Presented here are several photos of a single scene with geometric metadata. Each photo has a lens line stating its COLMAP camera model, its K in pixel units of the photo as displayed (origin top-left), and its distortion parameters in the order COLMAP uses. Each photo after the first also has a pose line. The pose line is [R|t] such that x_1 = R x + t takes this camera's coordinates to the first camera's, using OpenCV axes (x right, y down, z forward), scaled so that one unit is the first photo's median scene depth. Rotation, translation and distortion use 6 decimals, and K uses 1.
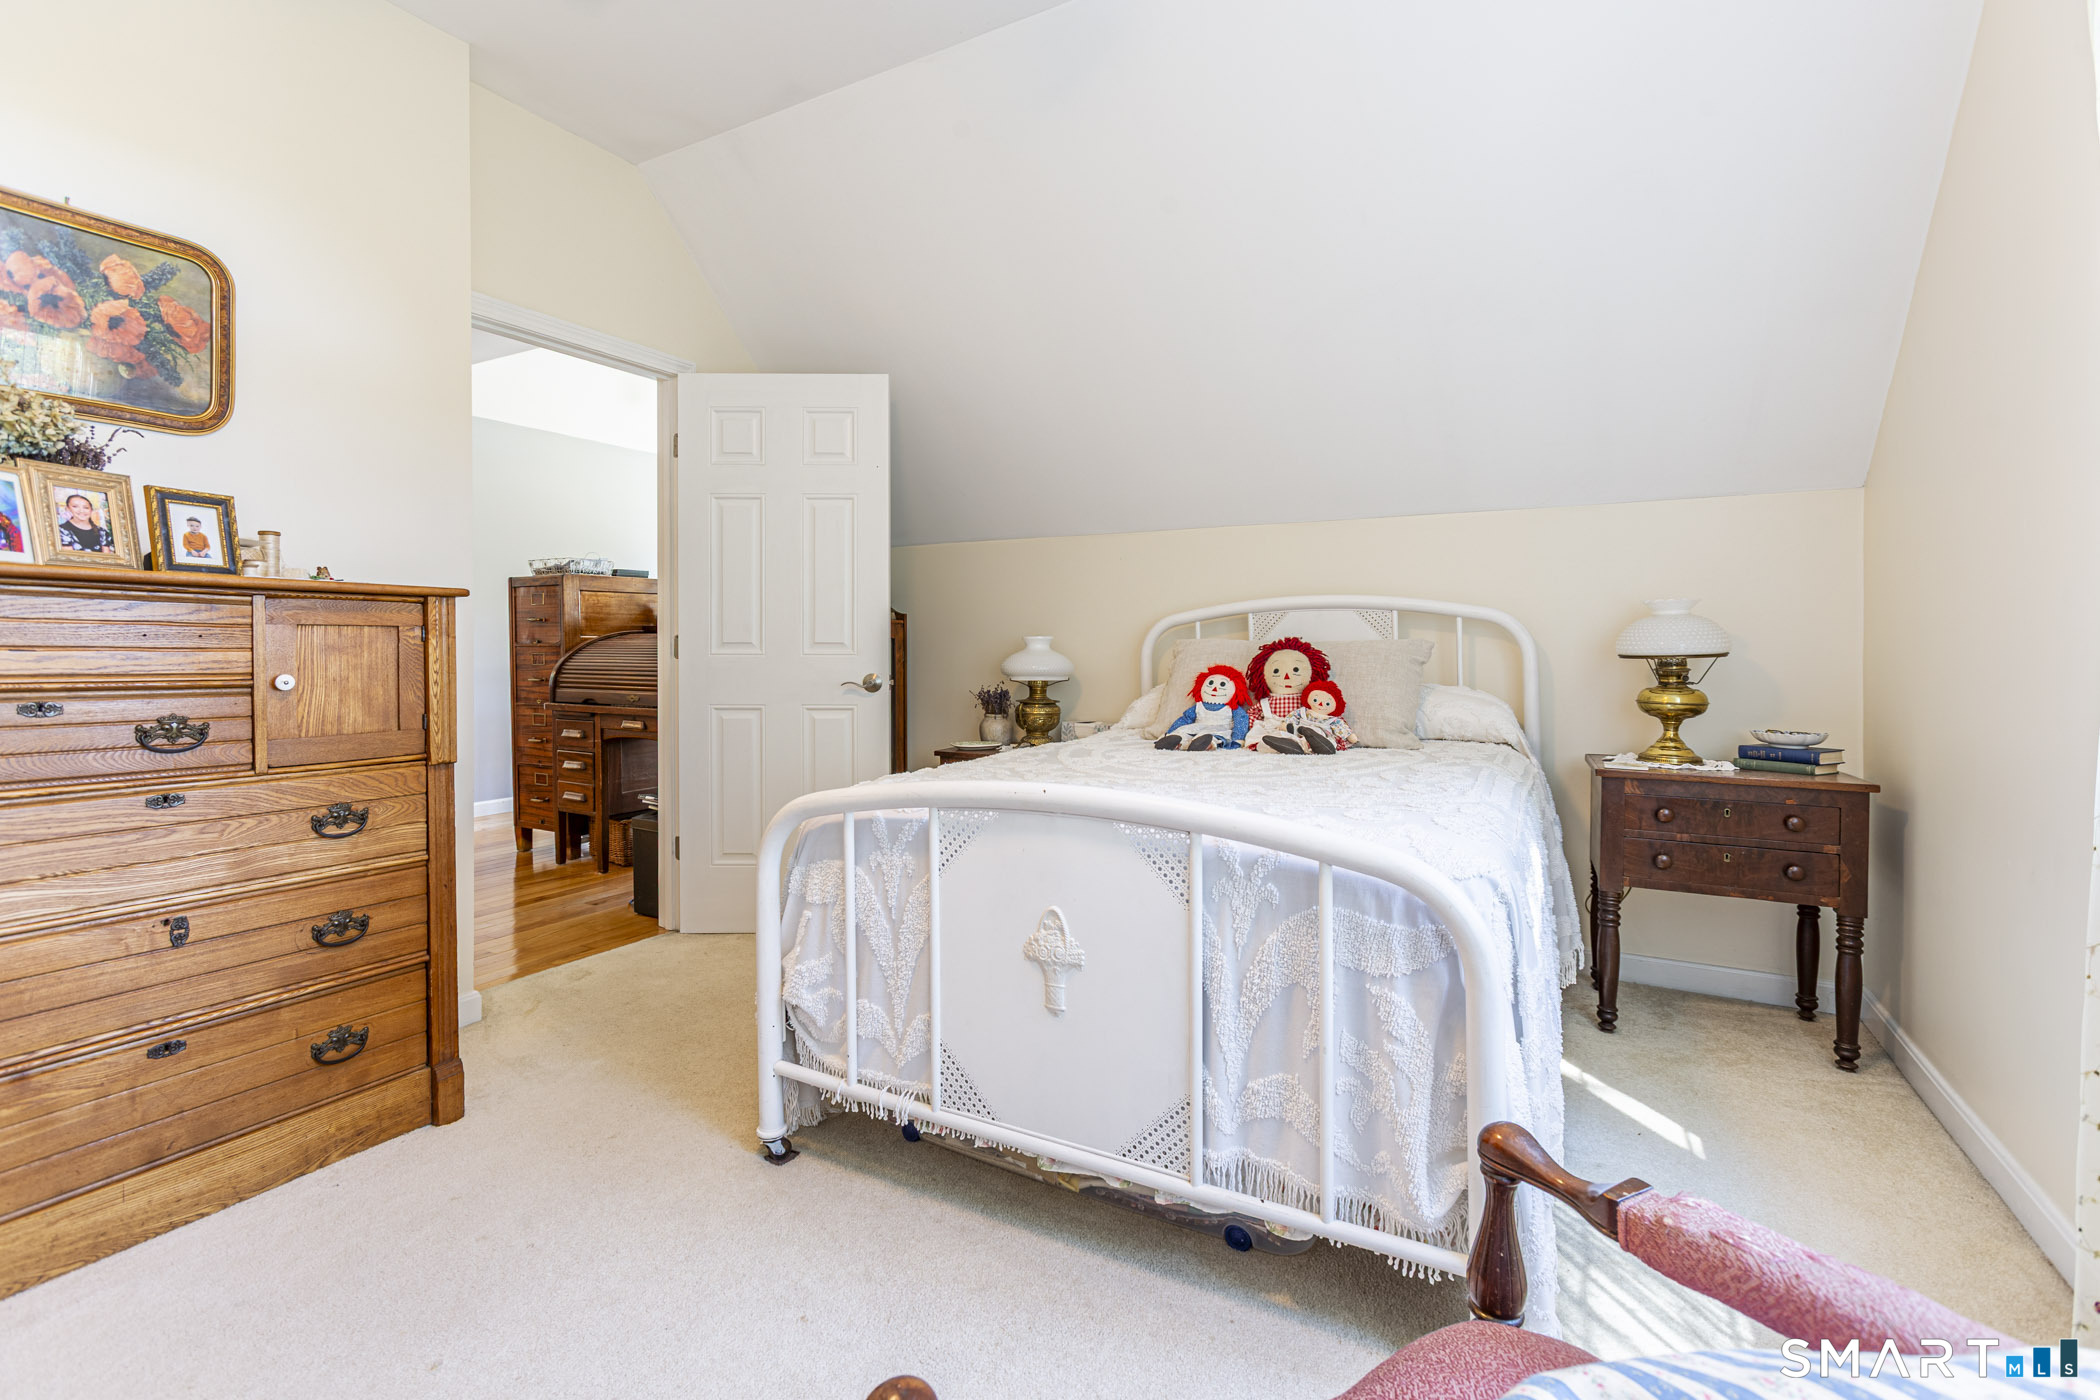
lens RADIAL K [[962.9, 0, 1067.6], [0, 962.9, 675.0], [0, 0, 1]] dist [-0.004214, 0.002656]
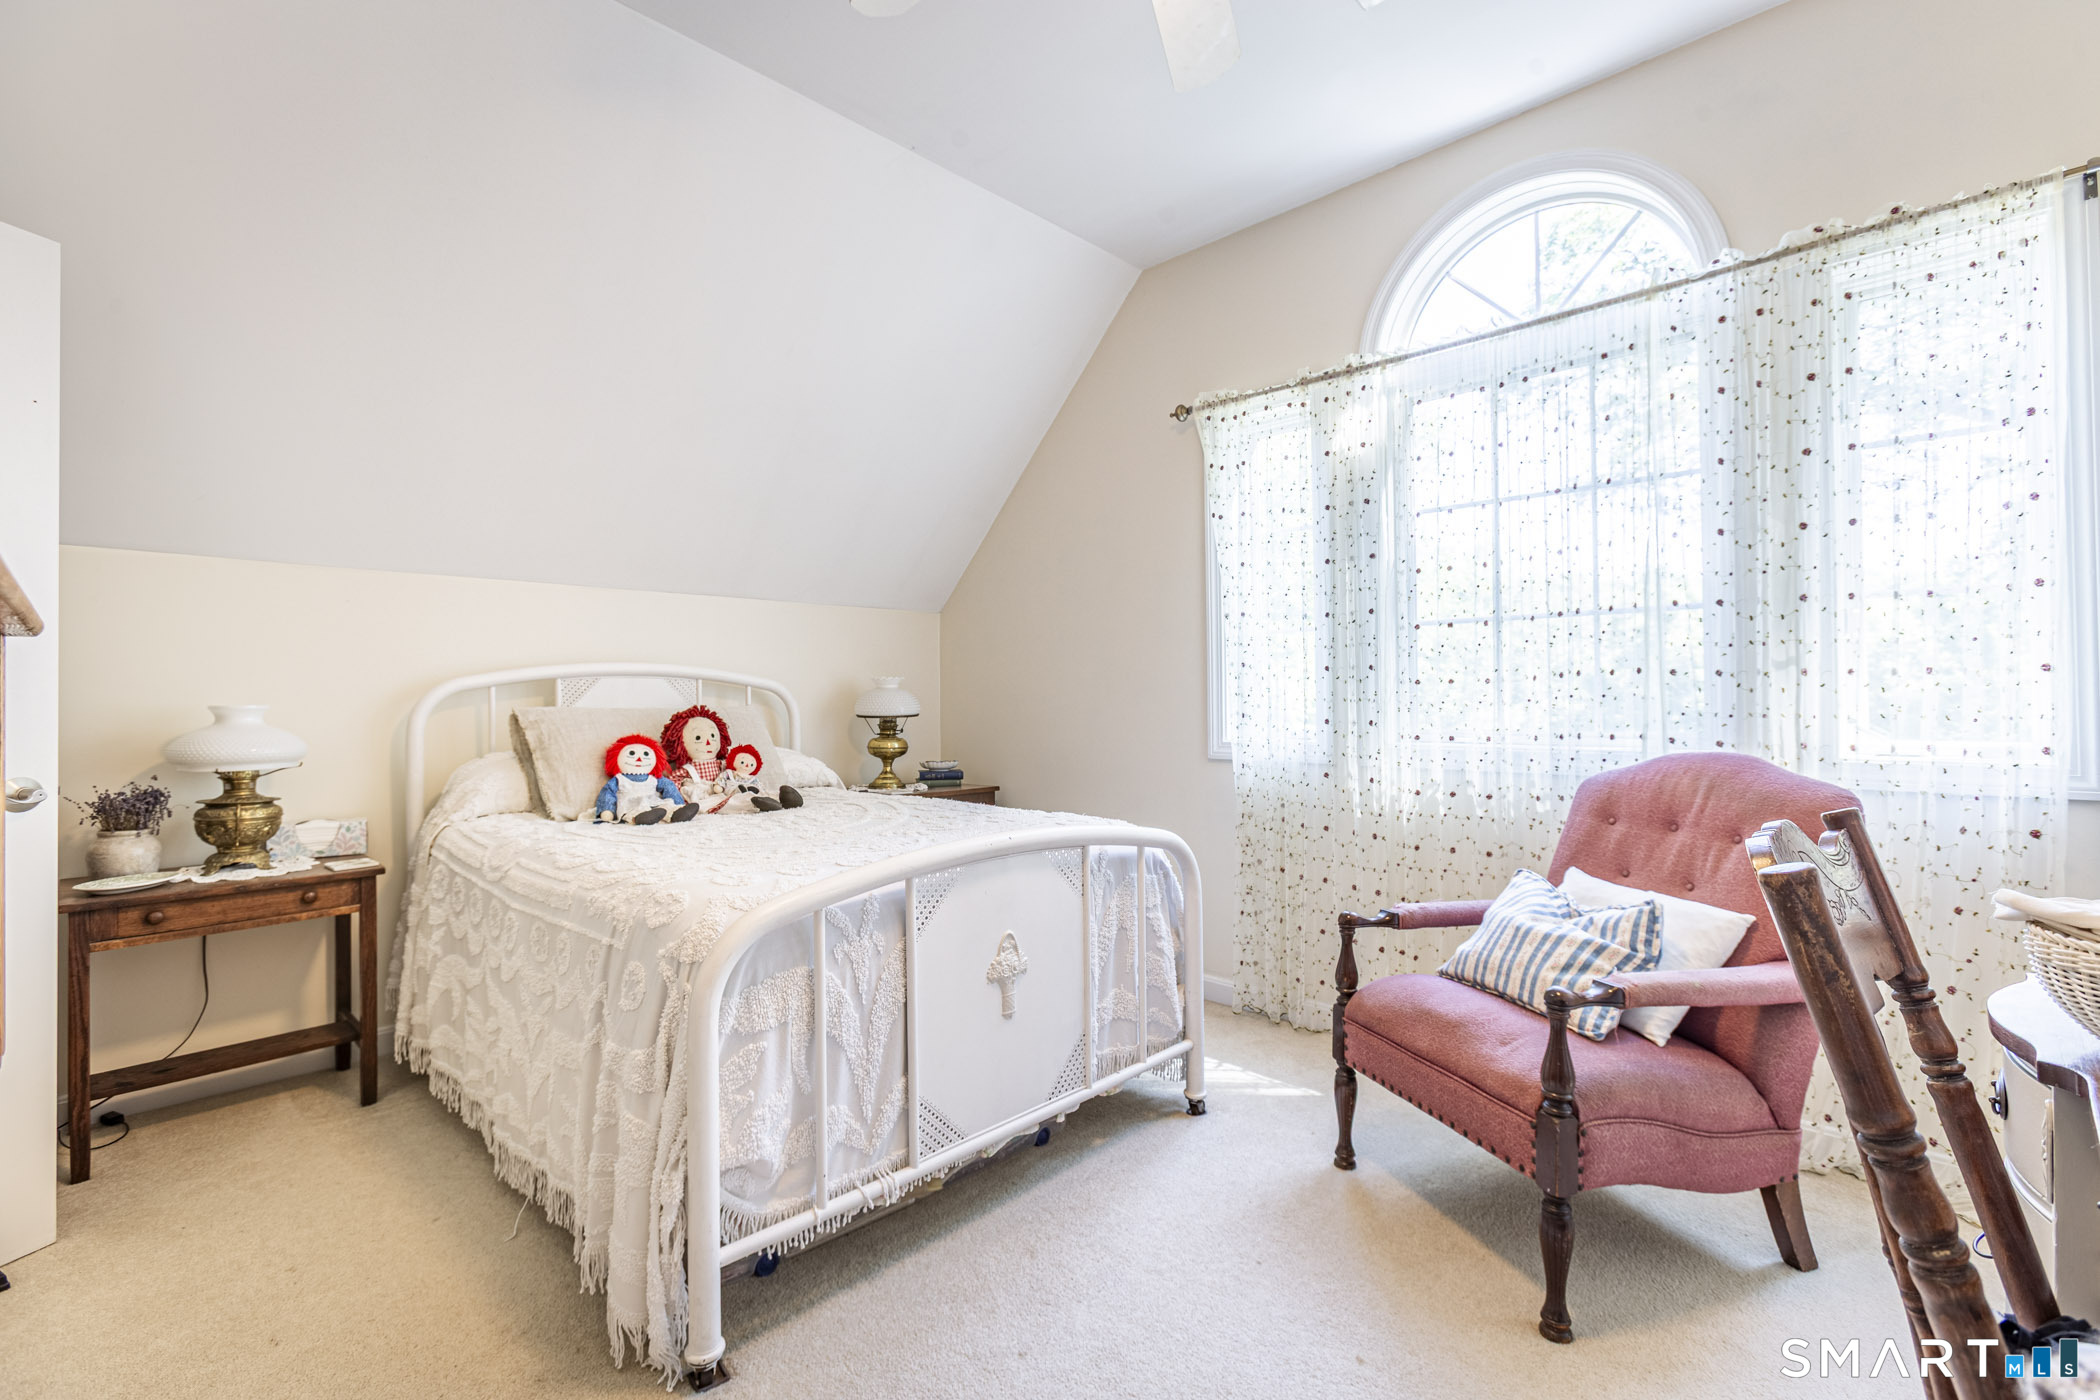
lens RADIAL K [[962.9, 0, 1056.4], [0, 962.9, 690.0], [0, 0, 1]] dist [-0.004214, 0.002656]
pose [[0.250590, 0.003764, 0.968086, -0.729889], [0.030991, 0.999449, -0.011908, -0.033036], [-0.967597, 0.032986, 0.250336, 0.372042]]
